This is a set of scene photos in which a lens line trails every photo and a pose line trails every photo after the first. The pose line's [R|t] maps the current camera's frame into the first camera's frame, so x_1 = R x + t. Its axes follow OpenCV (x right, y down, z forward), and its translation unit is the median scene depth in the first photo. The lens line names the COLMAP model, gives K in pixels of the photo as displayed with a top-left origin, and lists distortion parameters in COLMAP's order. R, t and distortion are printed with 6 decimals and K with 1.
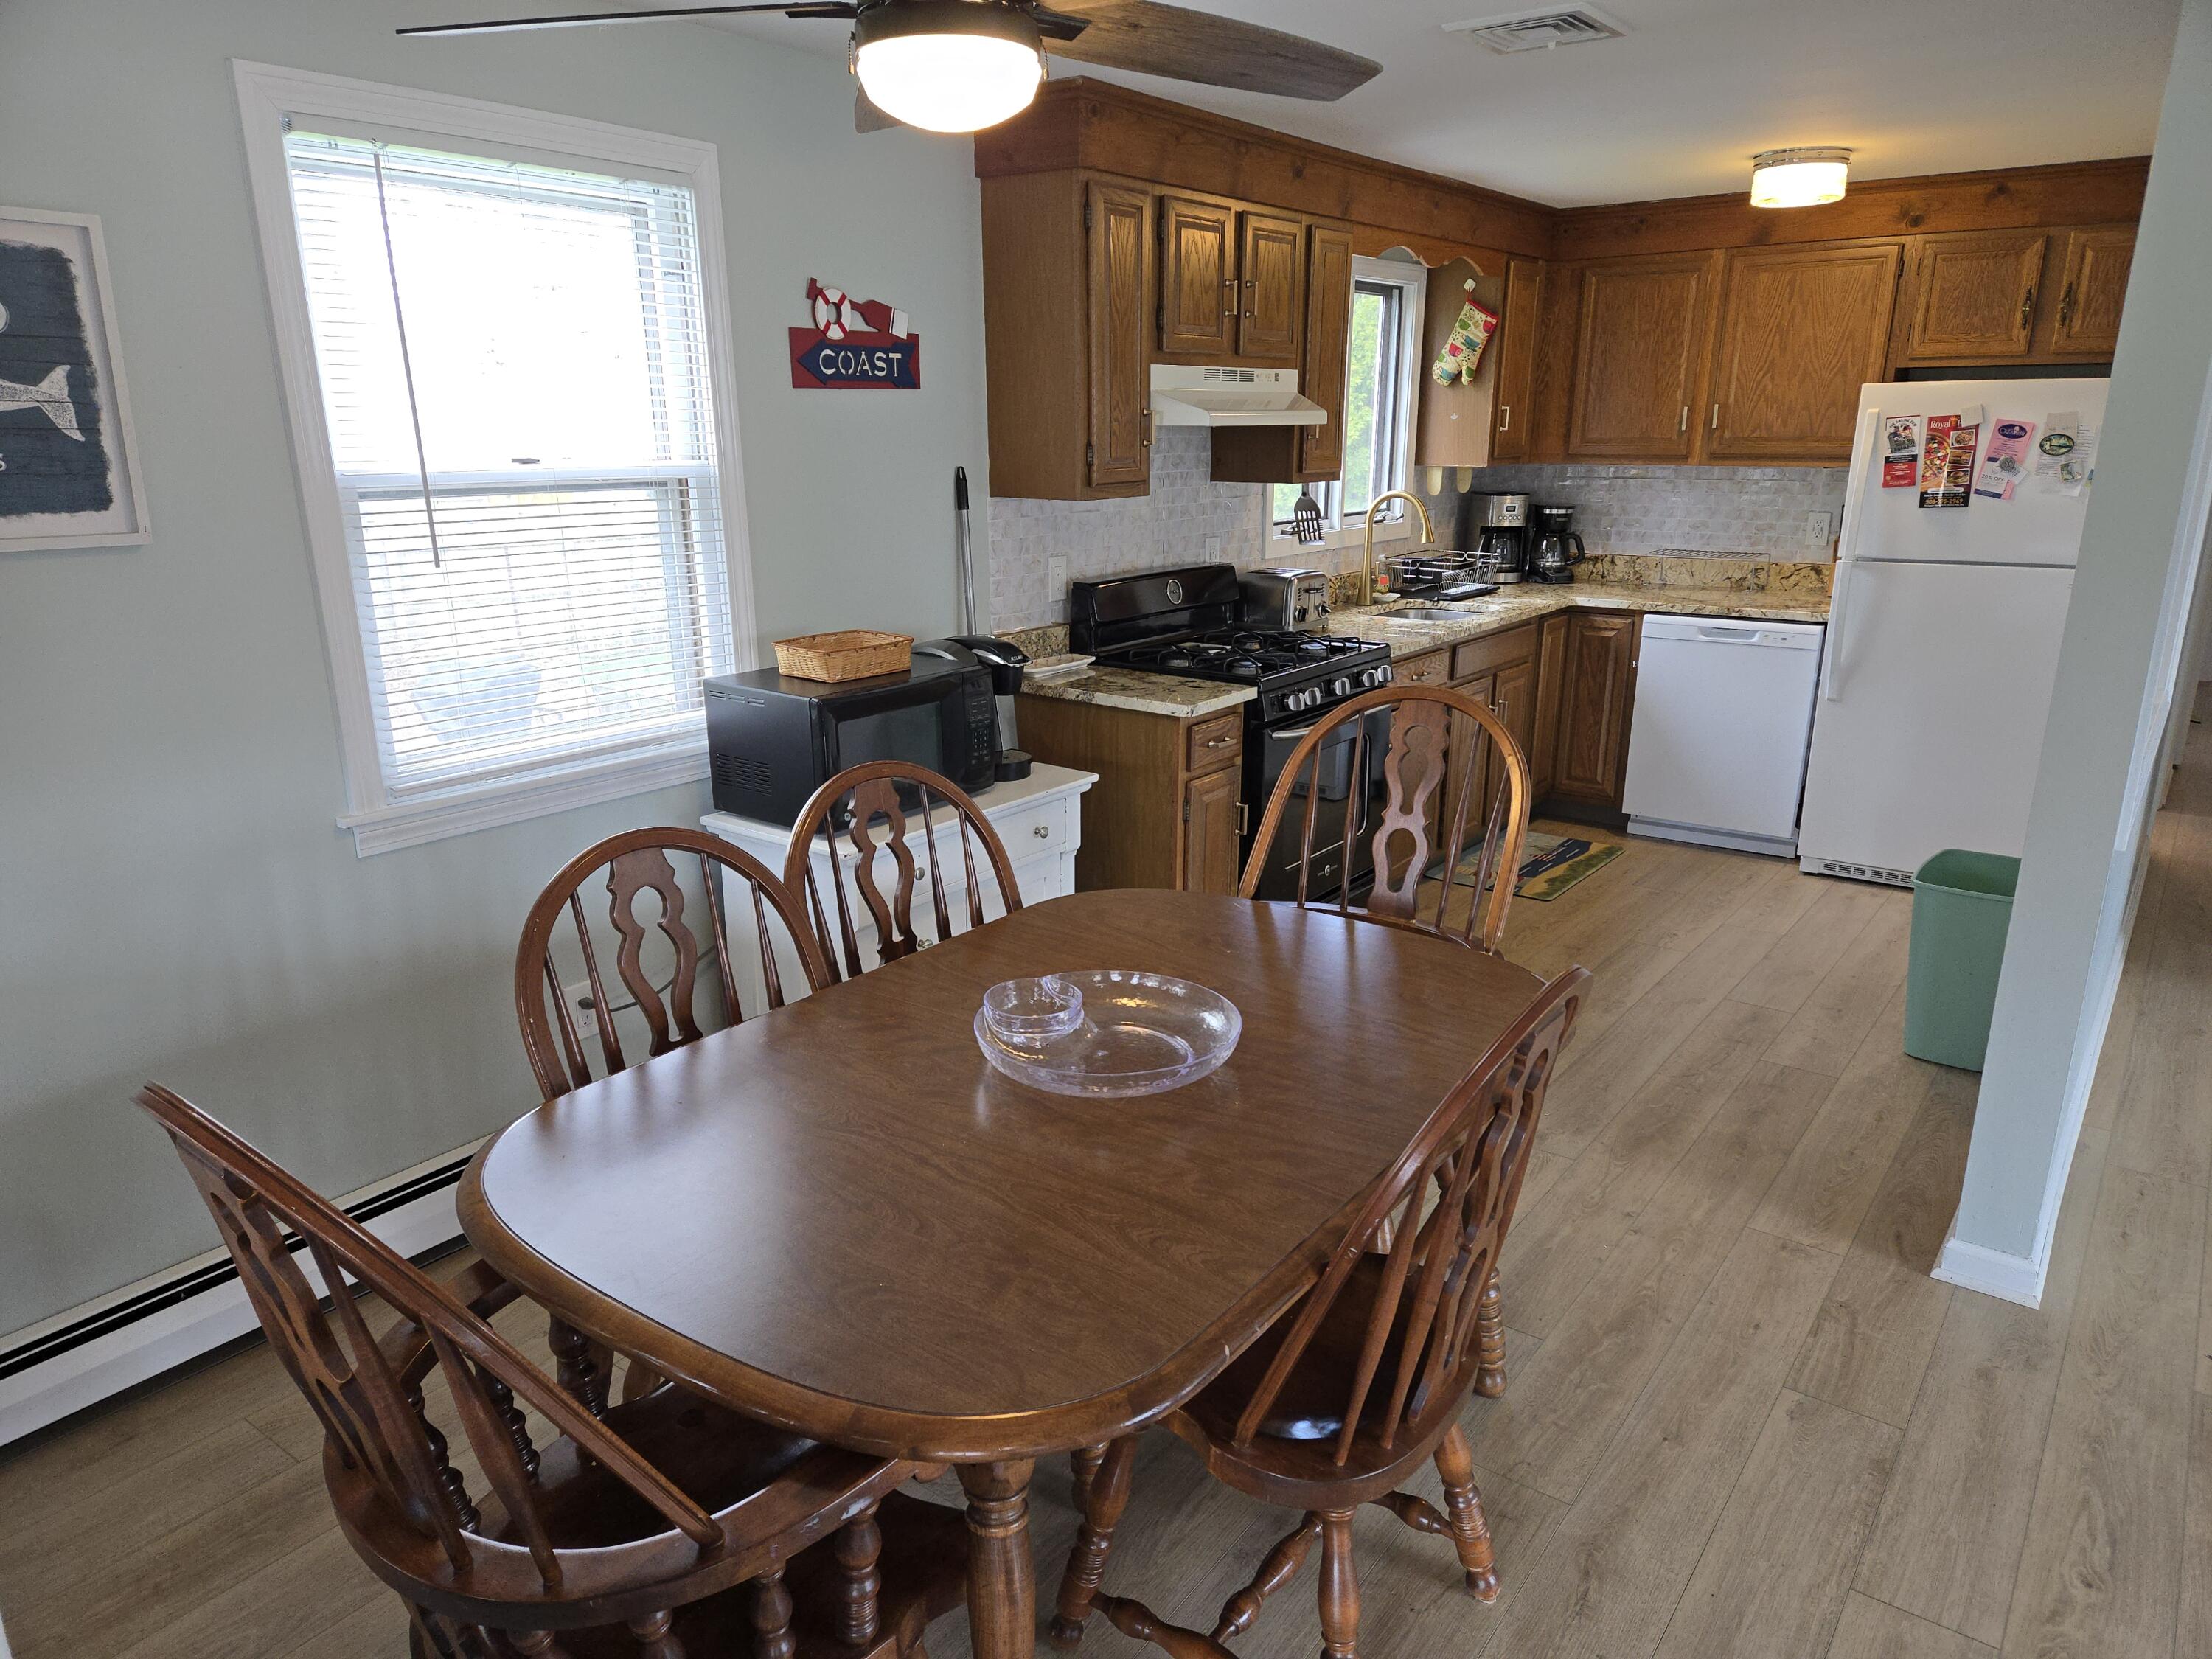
lens RADIAL K [[1487.5, 0, 1112.8], [0, 1487.5, 841.9], [0, 0, 1]] dist [0.063213, -0.009349]
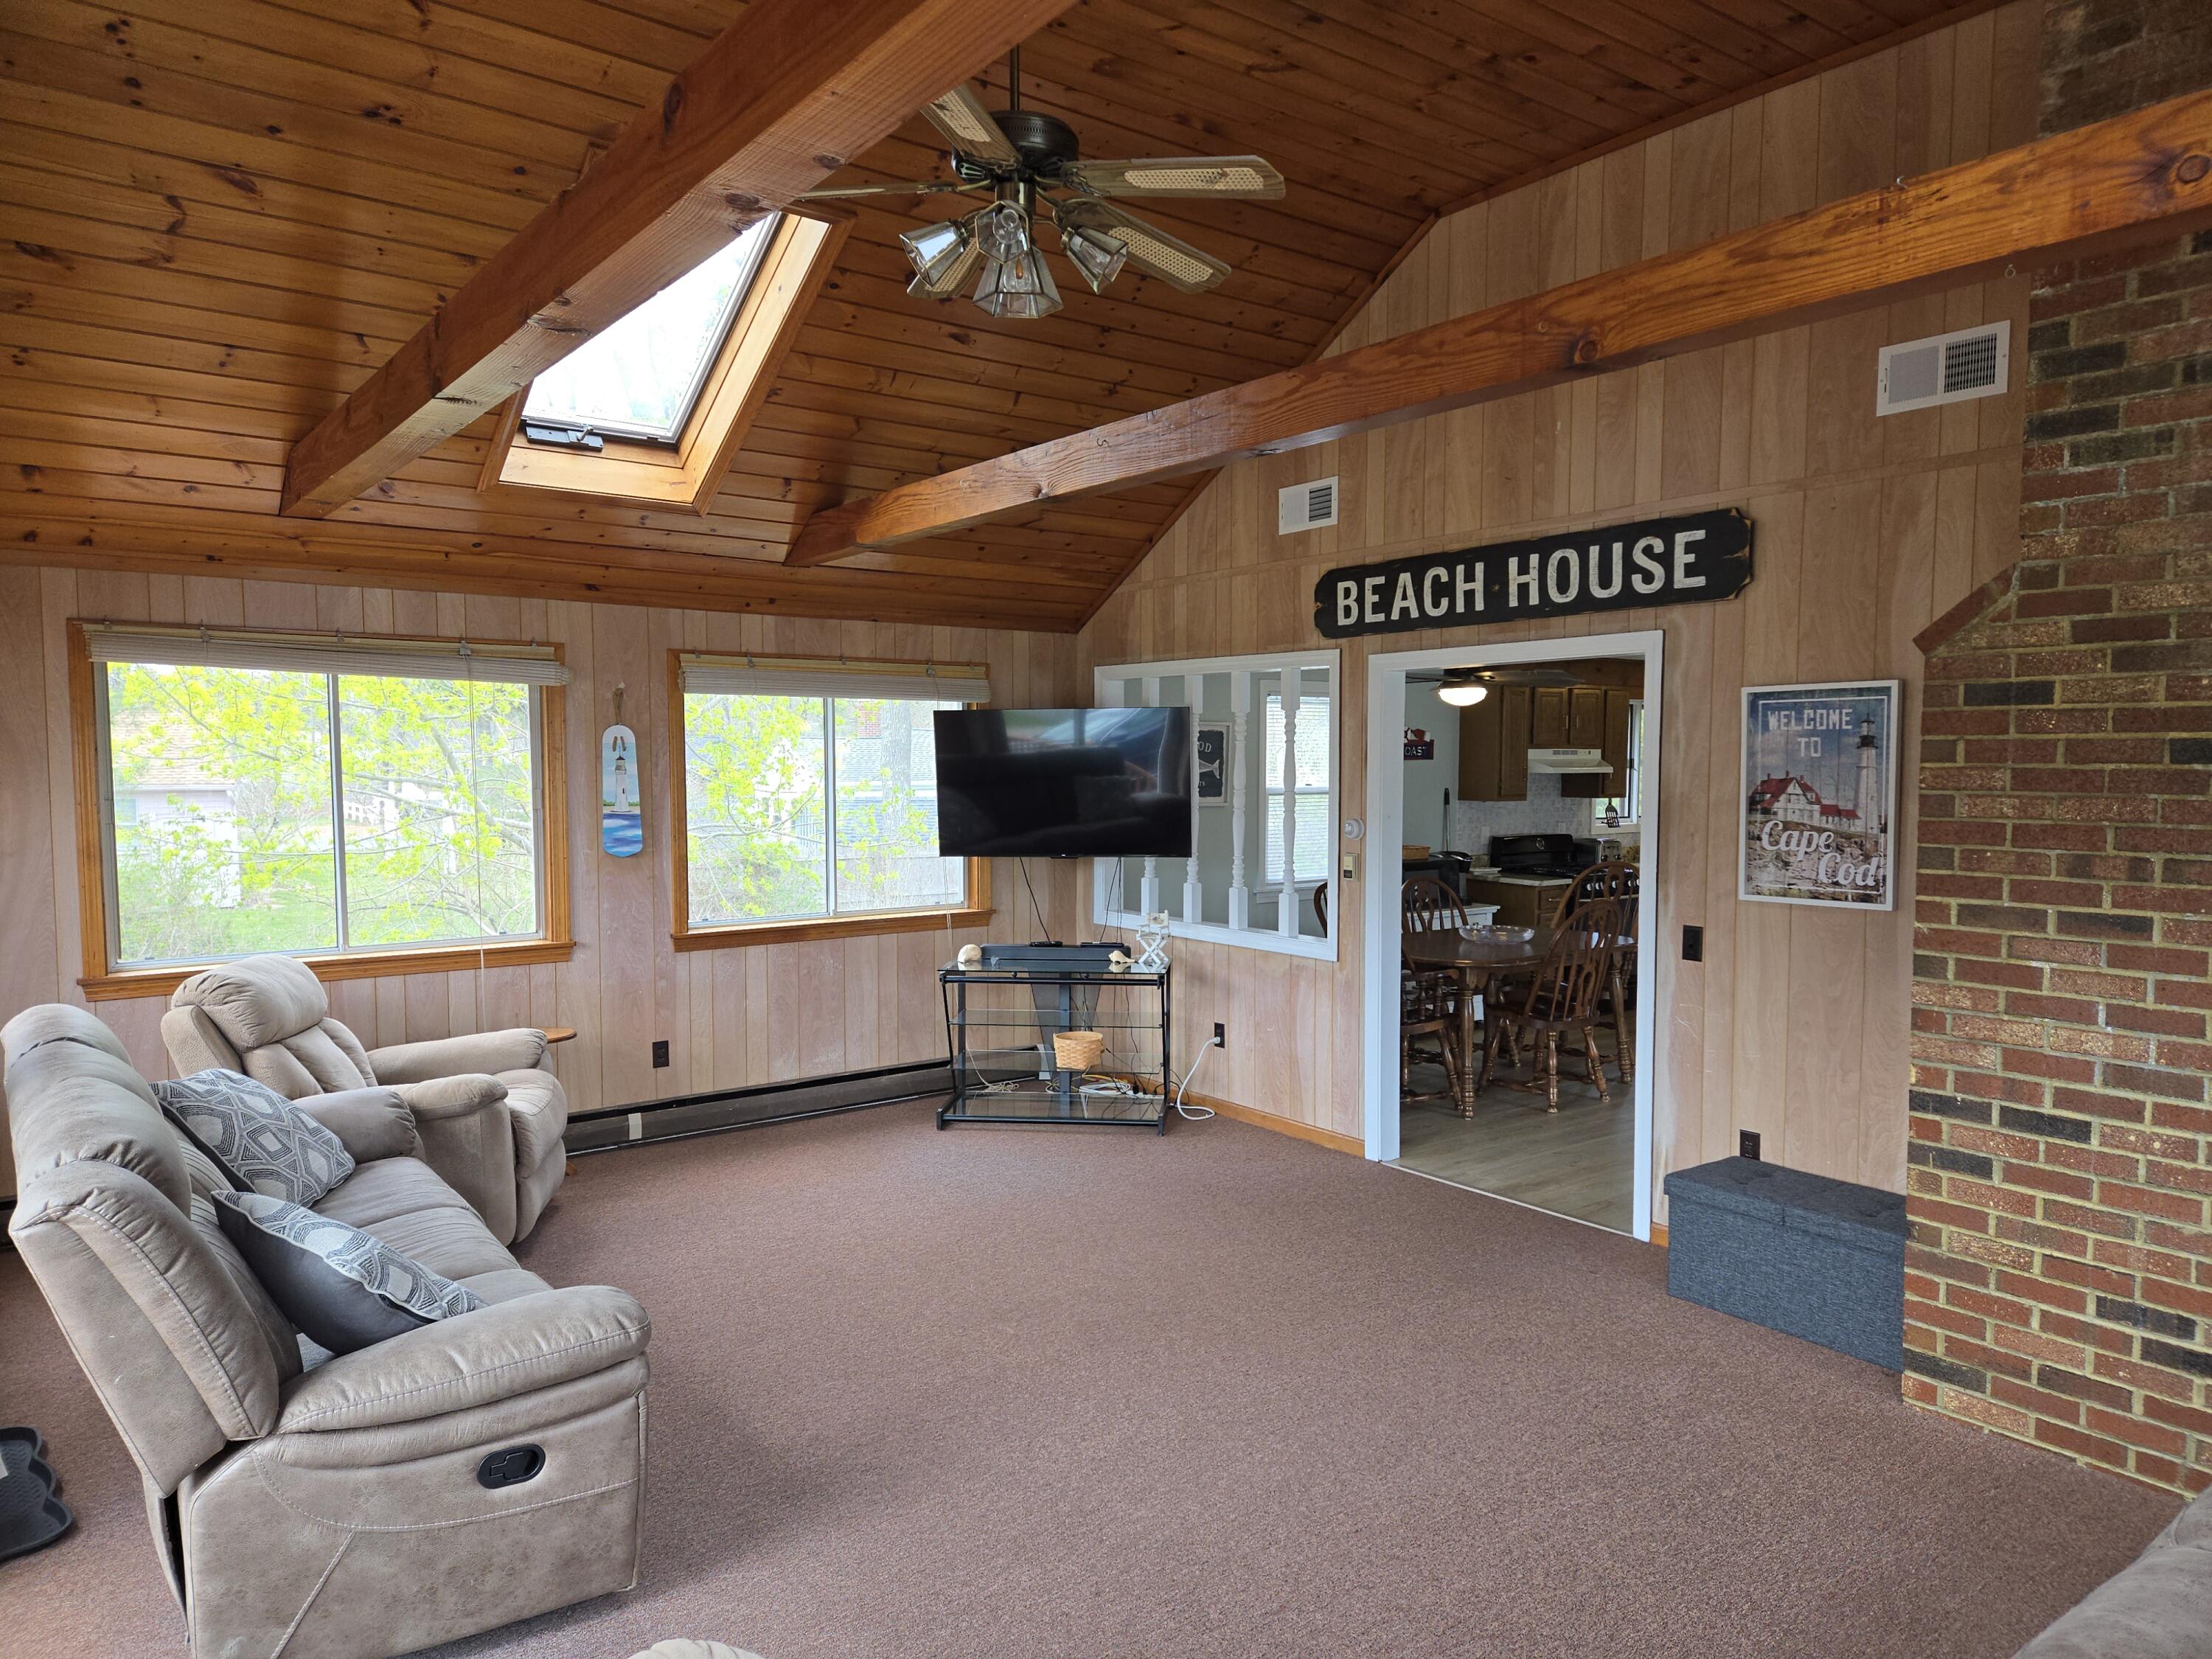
lens RADIAL K [[1487.5, 0, 1093.8], [0, 1487.5, 840.9], [0, 0, 1]] dist [0.063213, -0.009349]
pose [[0.955500, 0.019046, -0.294375, 0.065770], [-0.083718, 0.974391, -0.208694, 0.374740], [0.282862, 0.224052, 0.932625, -1.365151]]
